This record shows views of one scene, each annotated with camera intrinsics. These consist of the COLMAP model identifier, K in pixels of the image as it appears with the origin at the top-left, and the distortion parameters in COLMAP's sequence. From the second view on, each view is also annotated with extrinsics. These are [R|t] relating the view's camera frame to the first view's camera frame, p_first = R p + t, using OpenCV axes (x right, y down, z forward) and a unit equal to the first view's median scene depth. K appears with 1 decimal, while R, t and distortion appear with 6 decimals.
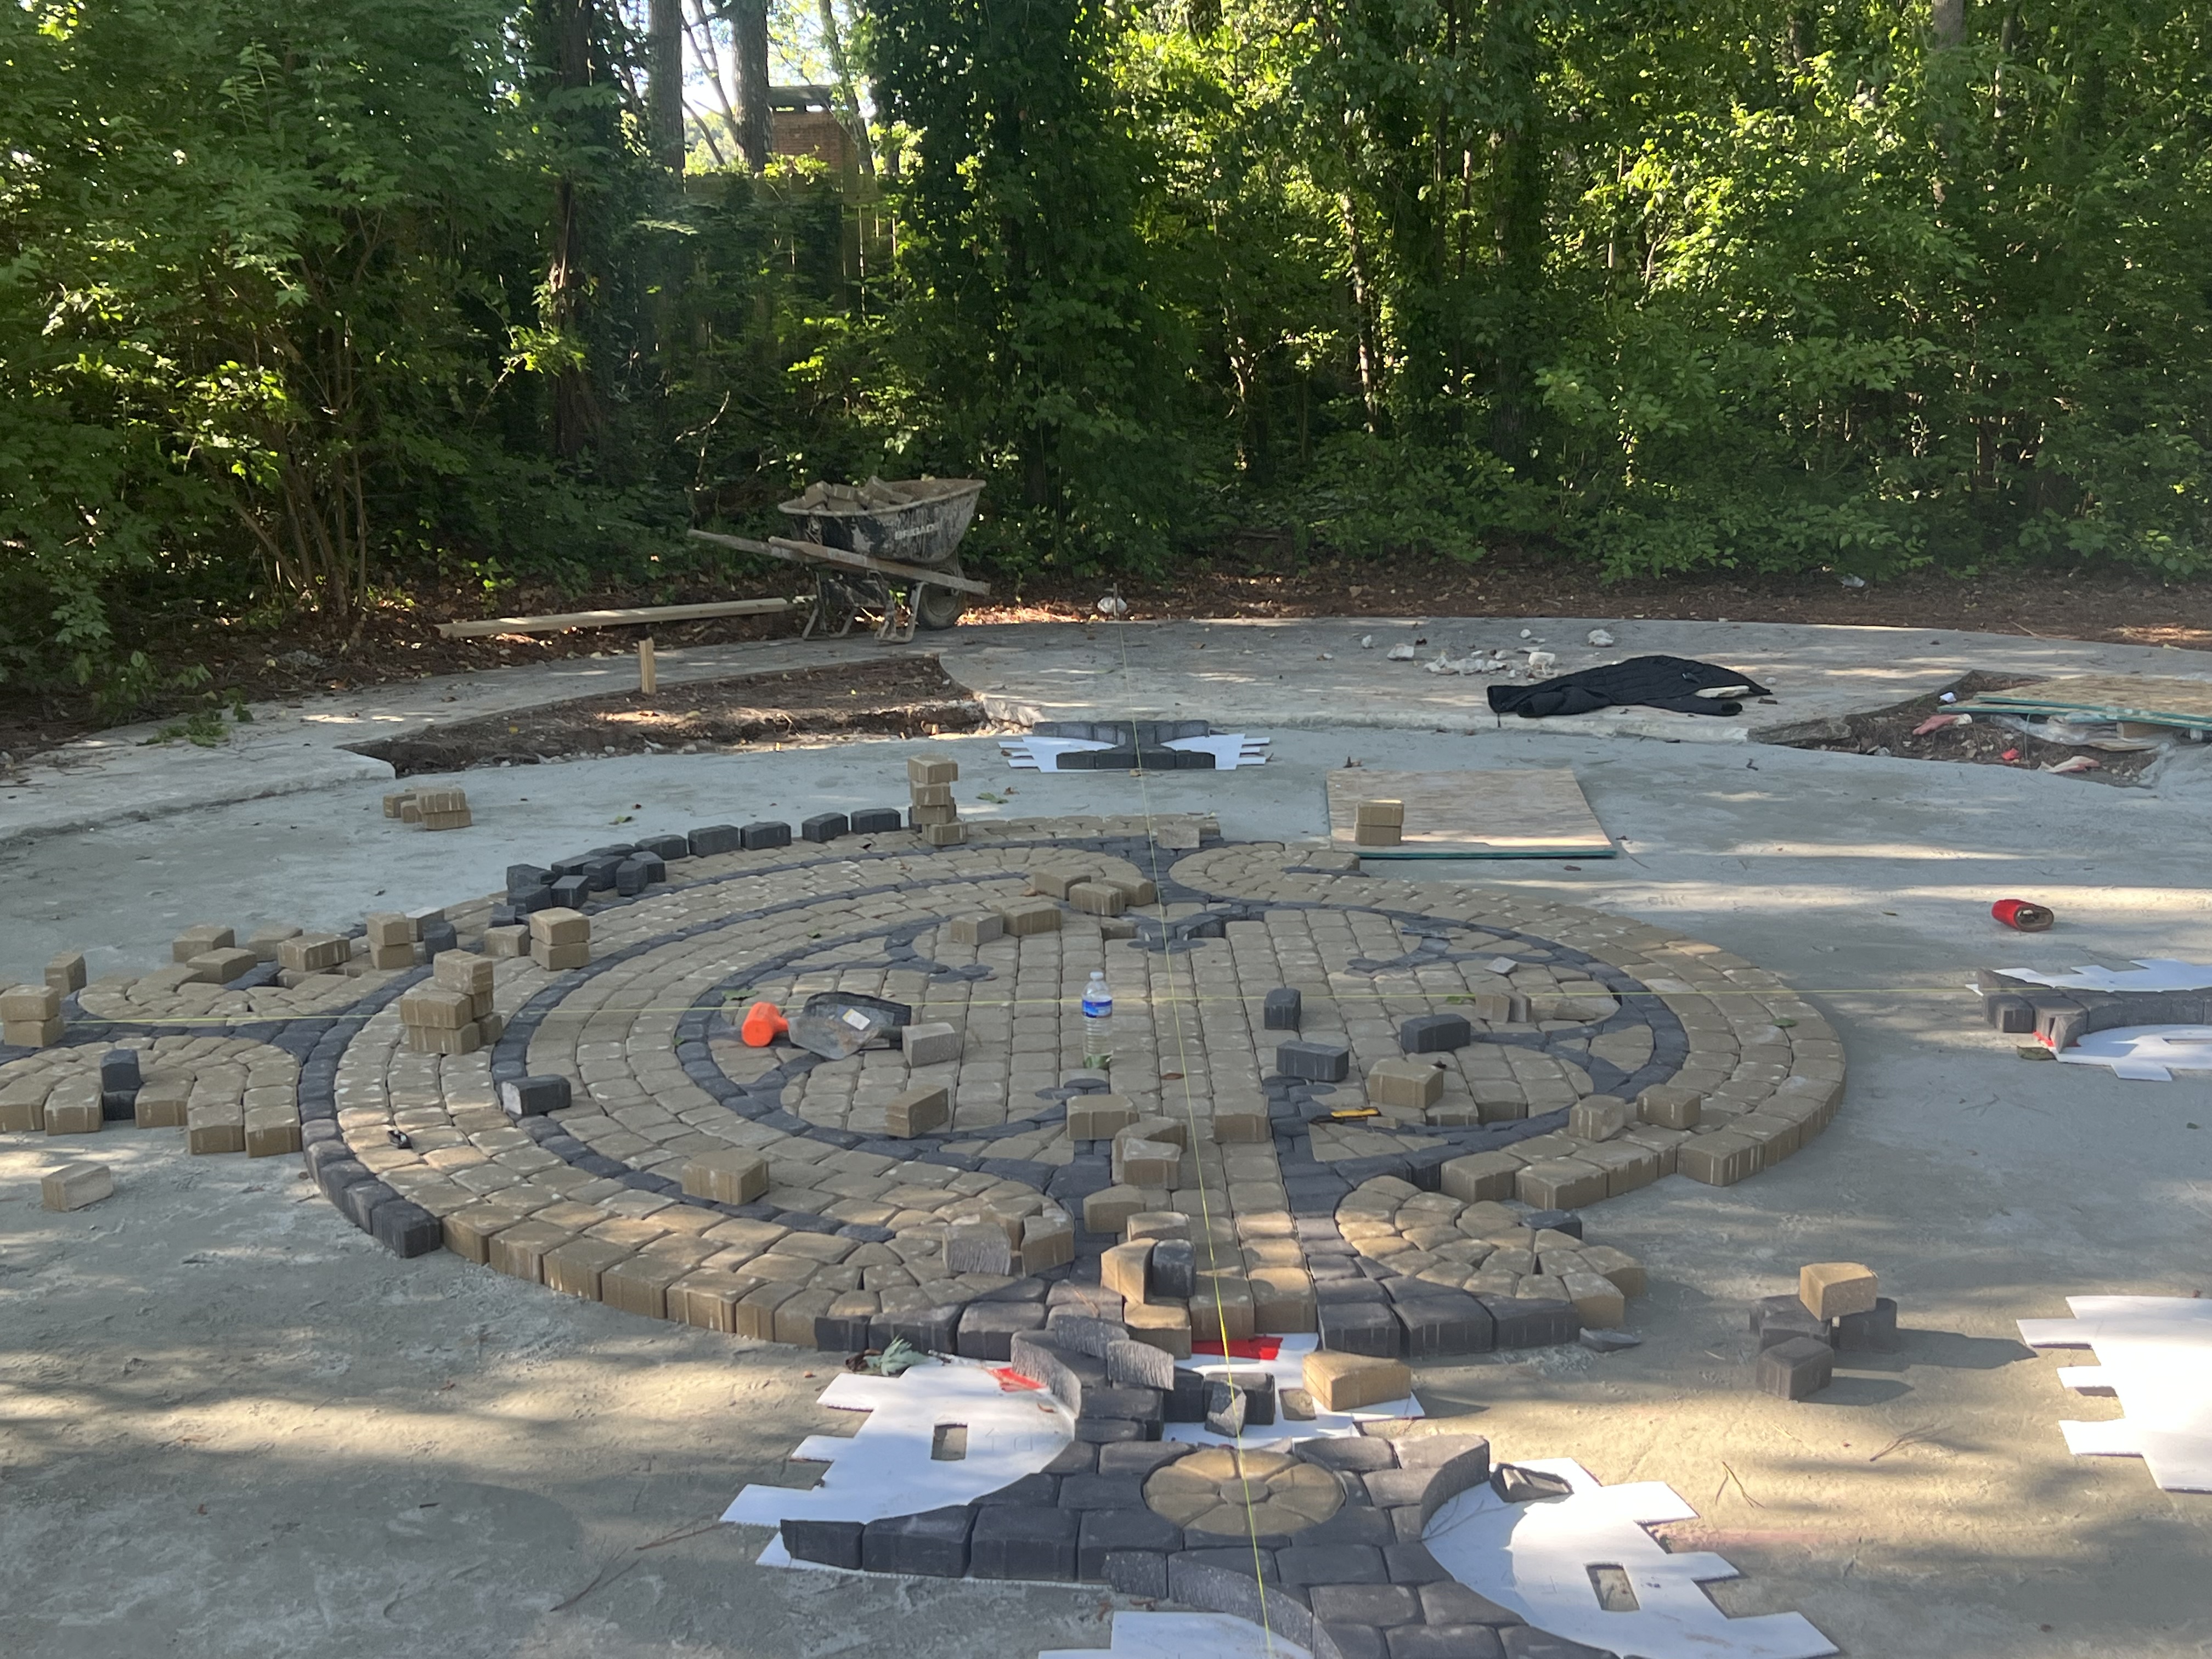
lens RADIAL K [[2707.9, 0, 1106.0], [0, 2707.9, 829.5], [0, 0, 1]] dist [0.135886, -0.007090]
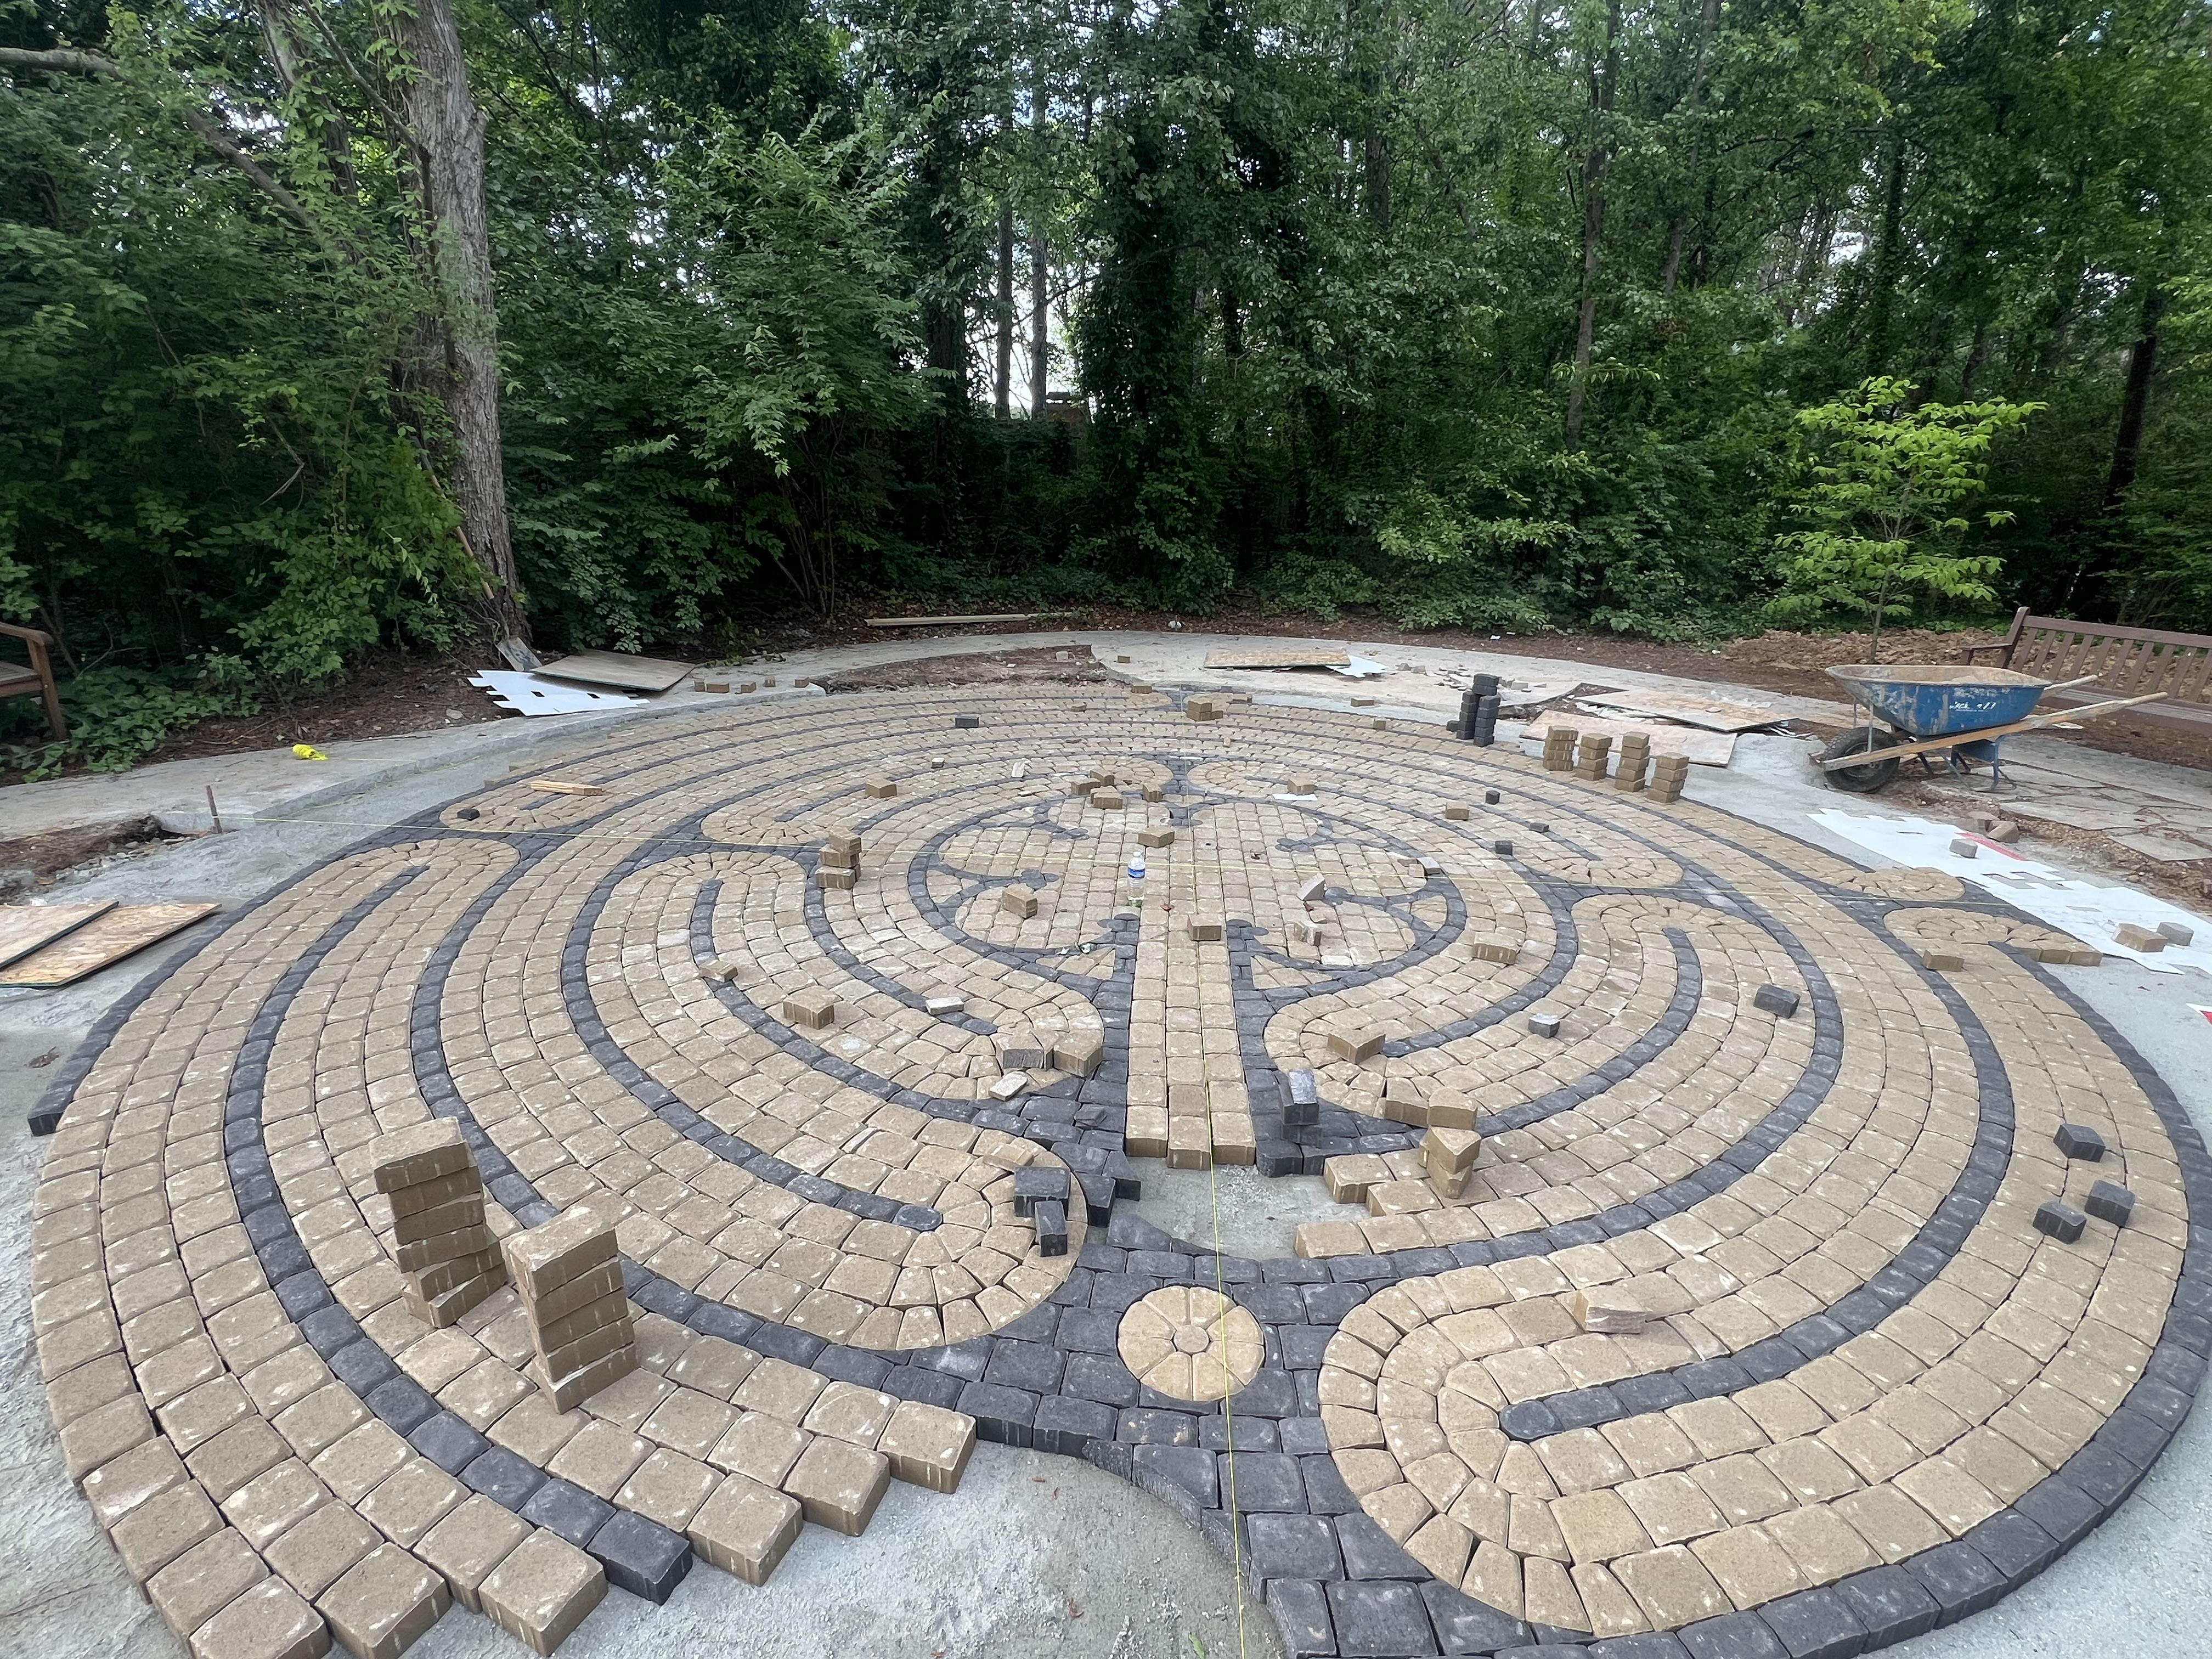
lens RADIAL K [[1020.9, 0, 1106.0], [0, 1020.9, 829.5], [0, 0, 1]] dist [-0.003539, 0.000309]
pose [[0.996029, 0.067734, -0.057779, 0.011027], [-0.059829, 0.989836, 0.129015, -0.039921], [0.065931, -0.125046, 0.989958, 0.283893]]
